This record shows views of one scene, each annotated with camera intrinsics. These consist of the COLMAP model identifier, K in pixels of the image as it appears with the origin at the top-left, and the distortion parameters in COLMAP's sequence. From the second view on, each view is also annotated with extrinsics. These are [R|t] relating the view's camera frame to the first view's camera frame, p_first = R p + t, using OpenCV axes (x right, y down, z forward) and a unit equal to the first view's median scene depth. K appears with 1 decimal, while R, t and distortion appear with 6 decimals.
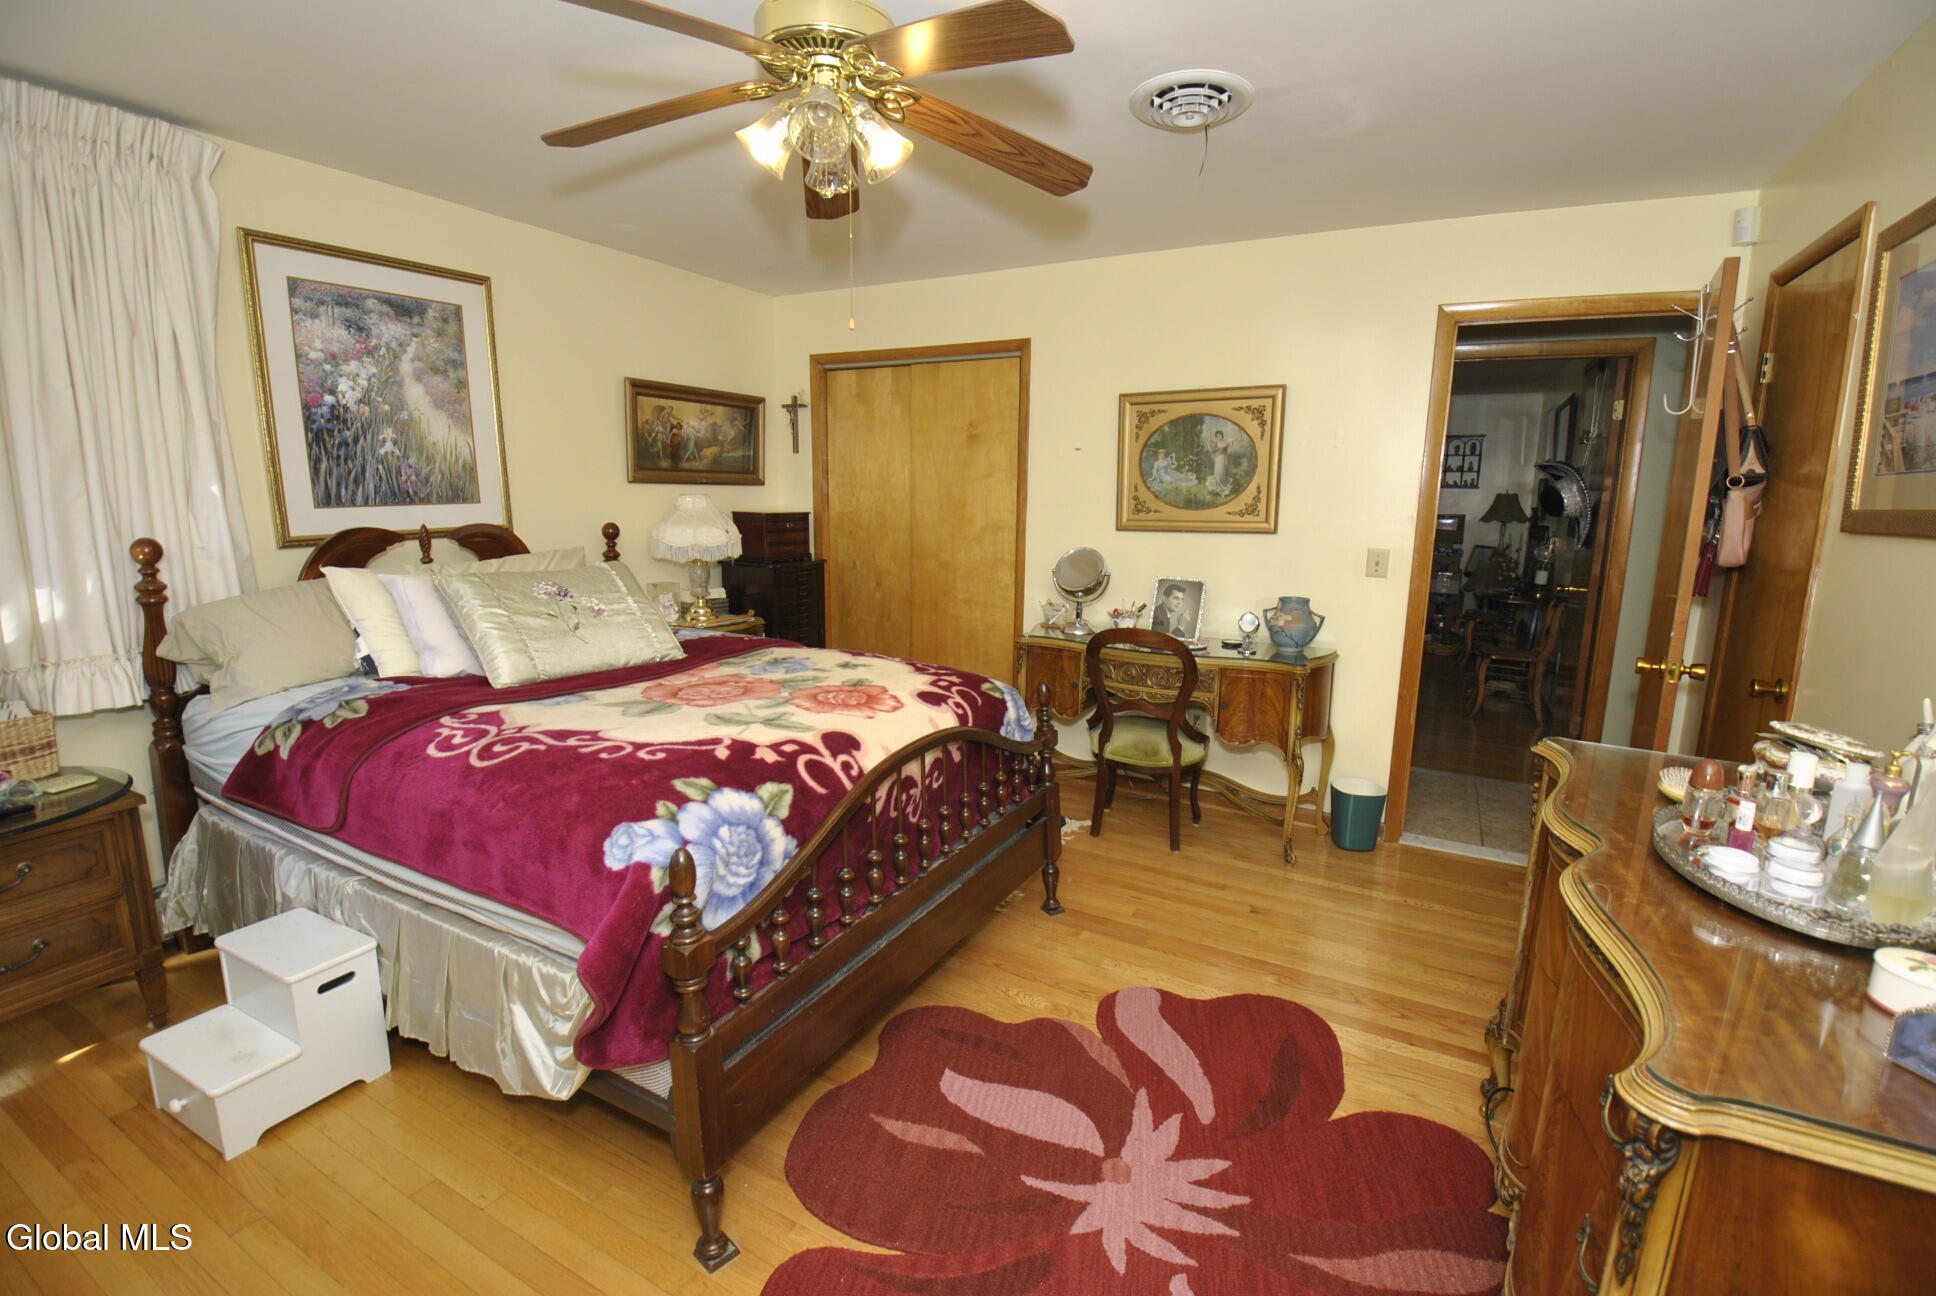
lens RADIAL K [[881.9, 0, 971.5], [0, 881.9, 644.8], [0, 0, 1]] dist [-0.018251, -0.002530]
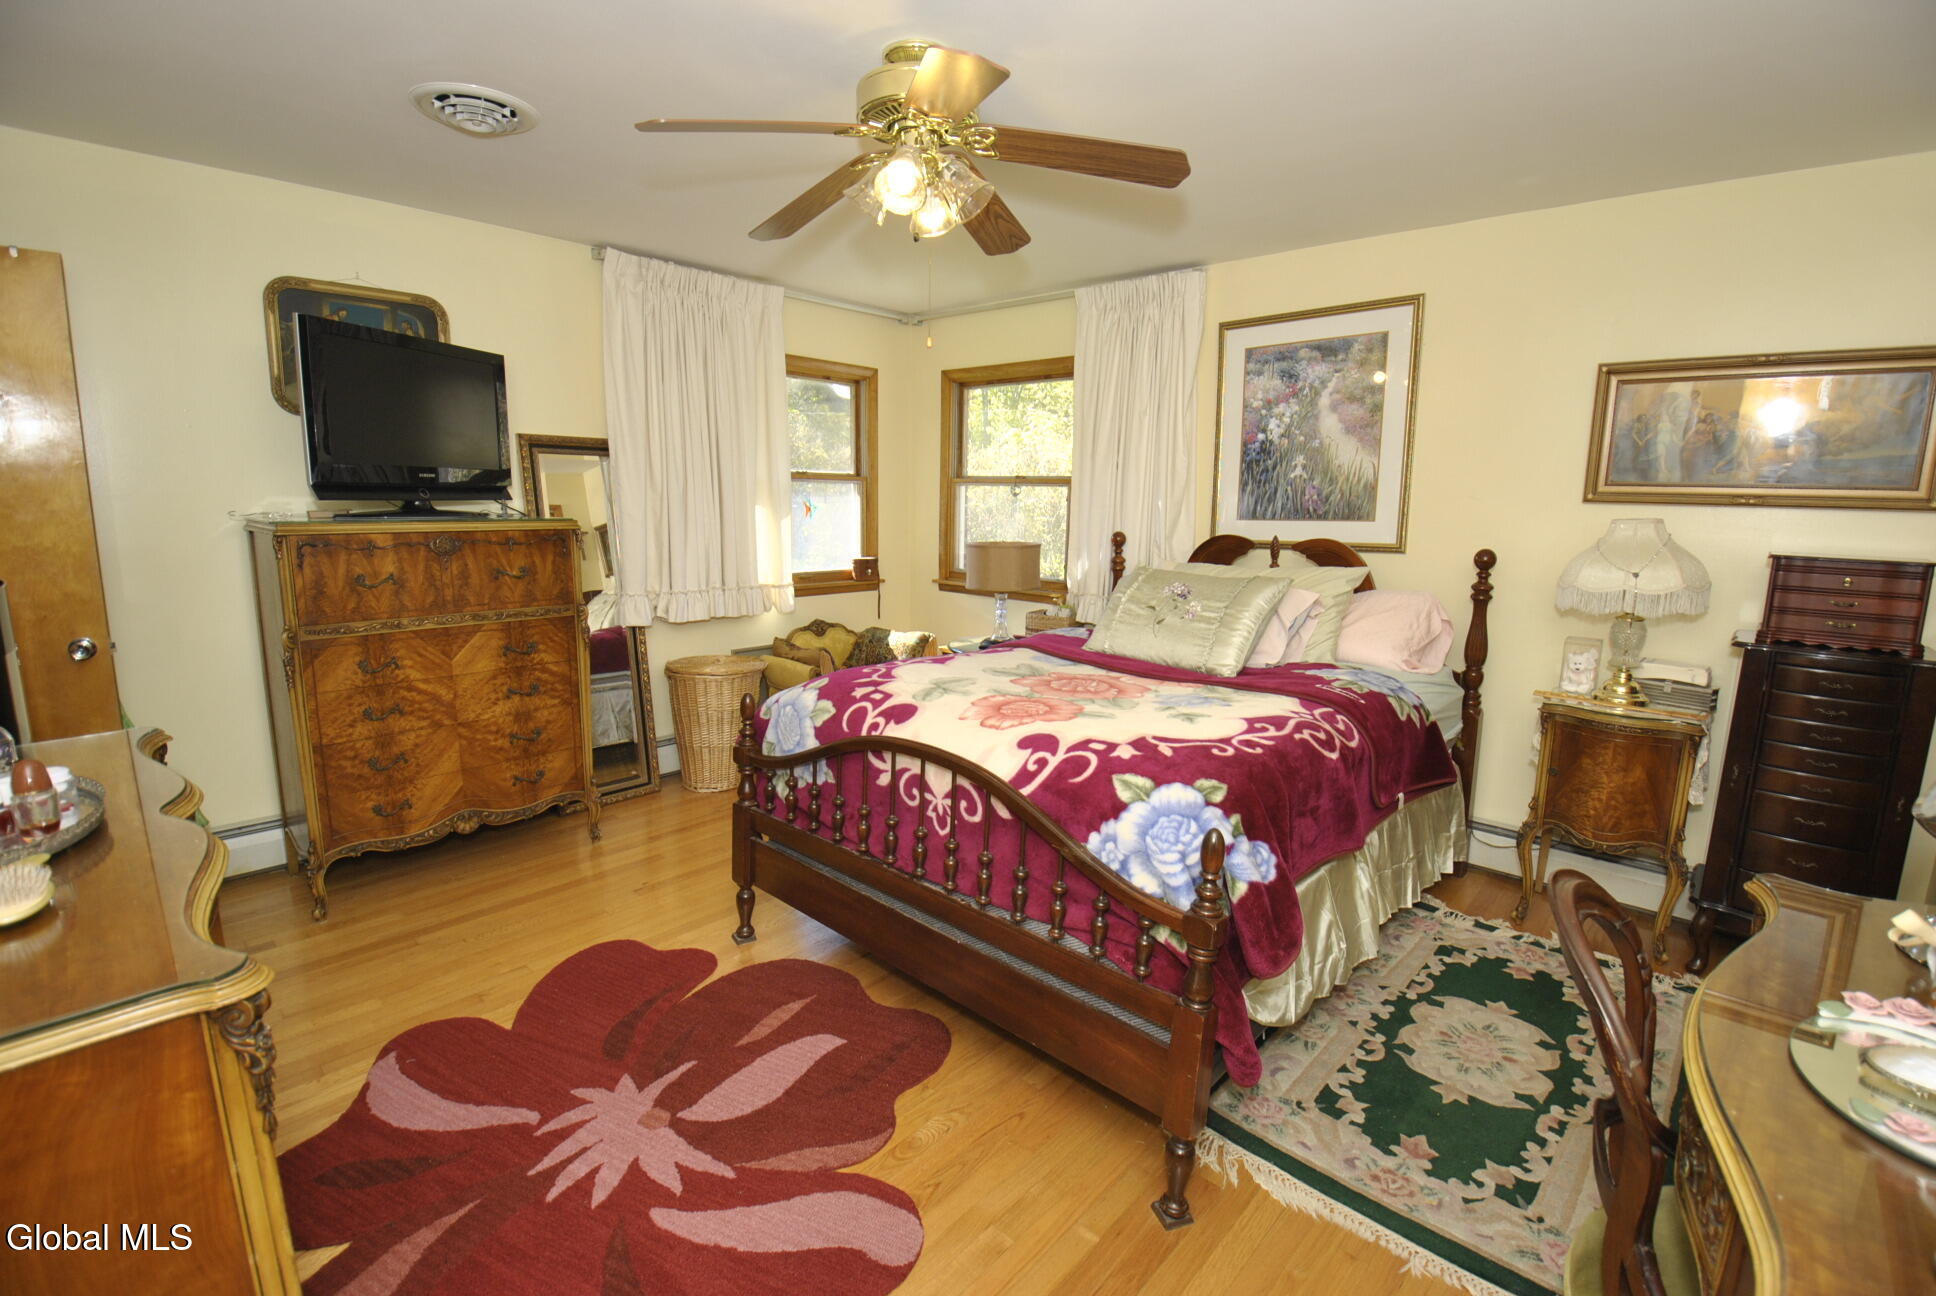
lens RADIAL K [[881.9, 0, 981.9], [0, 881.9, 640.7], [0, 0, 1]] dist [-0.018251, -0.002530]
pose [[-0.250750, 0.136077, -0.958440, 0.668786], [-0.192204, 0.963362, 0.187060, -0.157348], [0.948779, 0.231121, -0.215408, 0.976394]]
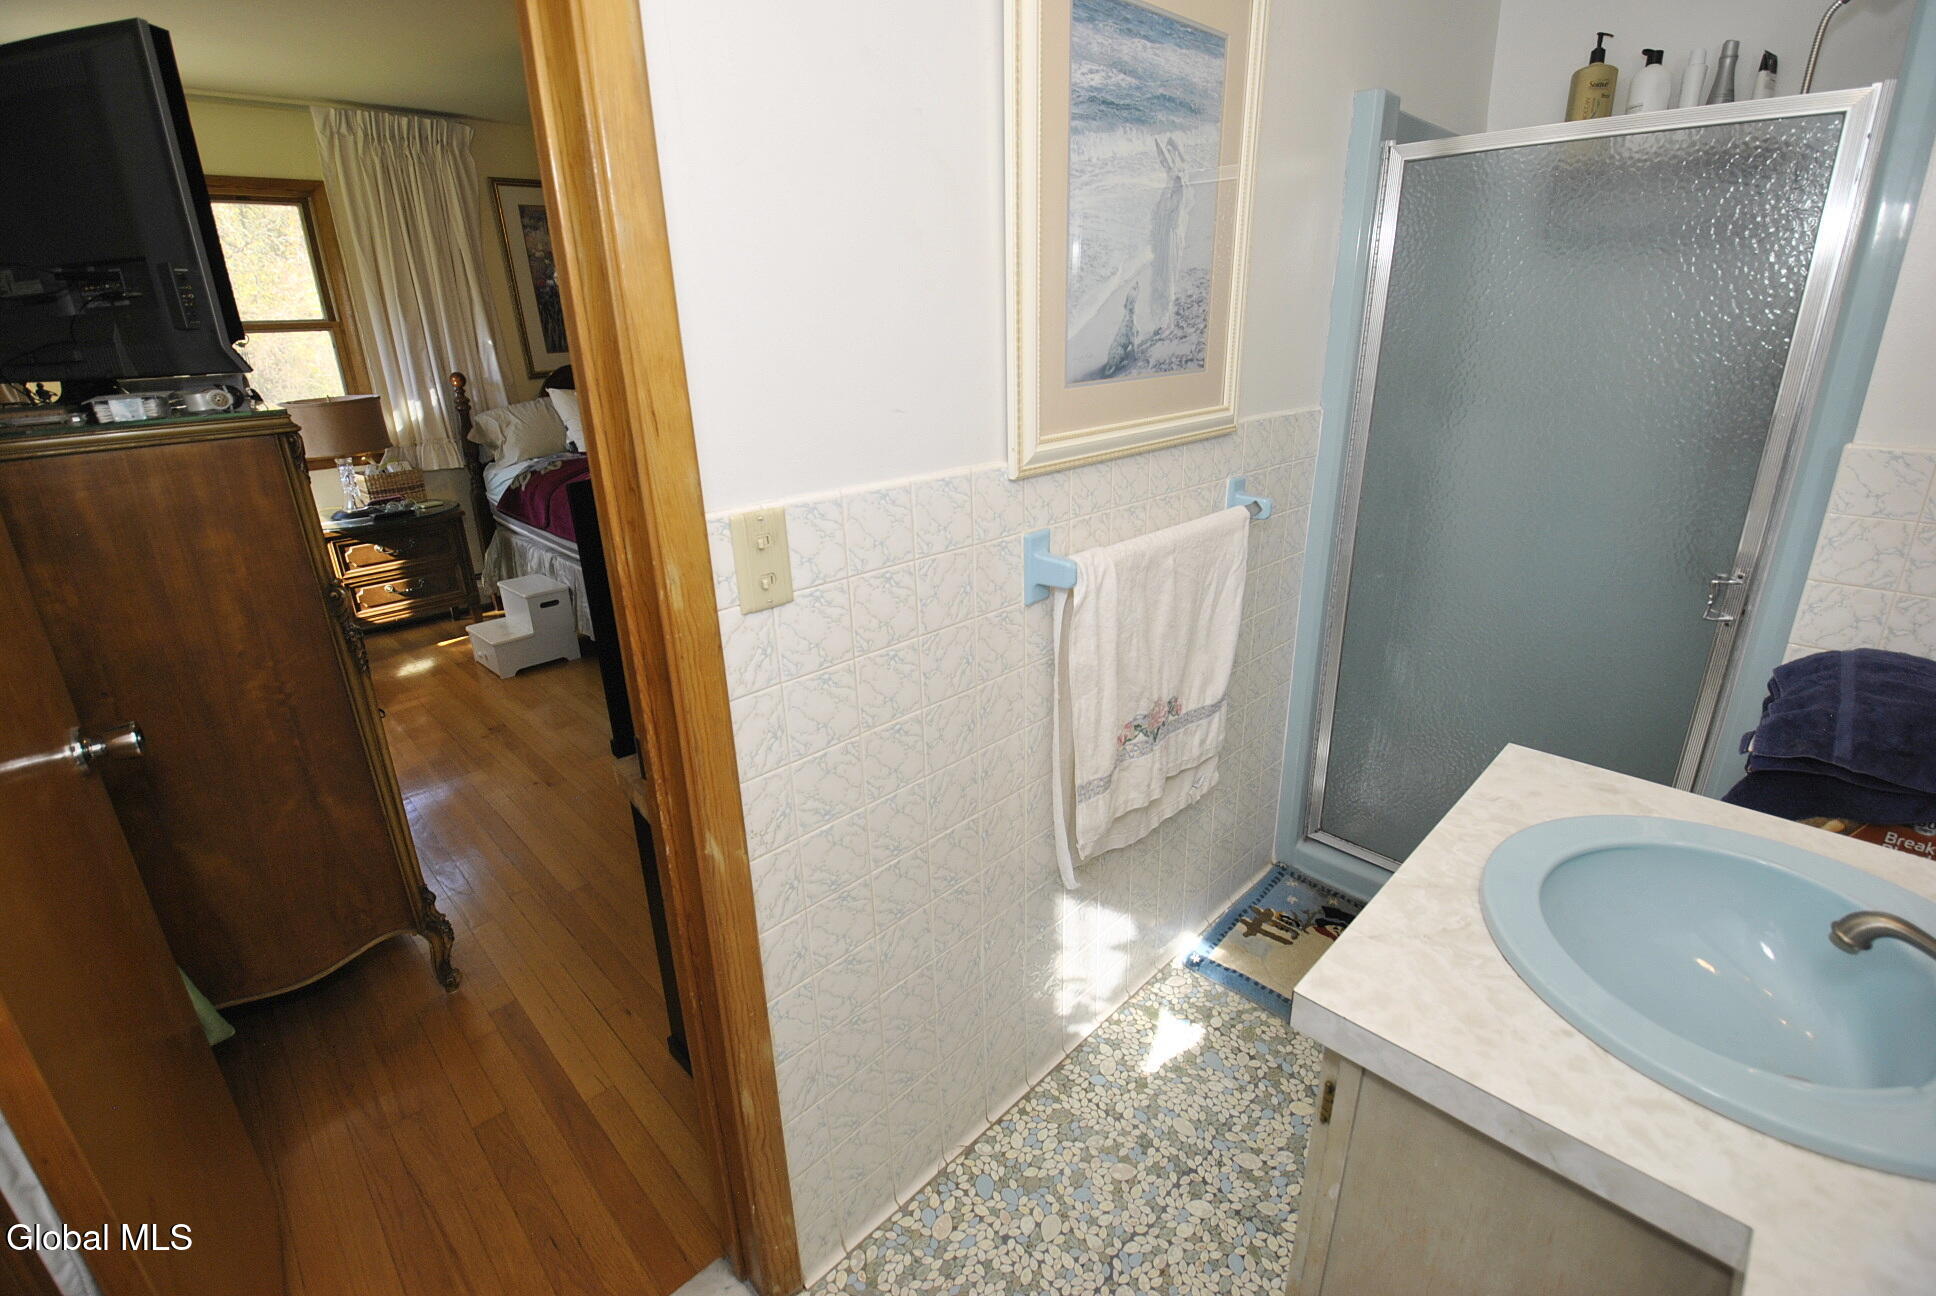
lens RADIAL K [[881.9, 0, 985.8], [0, 881.9, 644.8], [0, 0, 1]] dist [-0.018251, -0.002530]
pose [[0.962021, 0.055331, -0.267308, 0.508712], [-0.009418, 0.985386, 0.170075, 0.094767], [0.272812, -0.161098, 0.948484, -0.419712]]
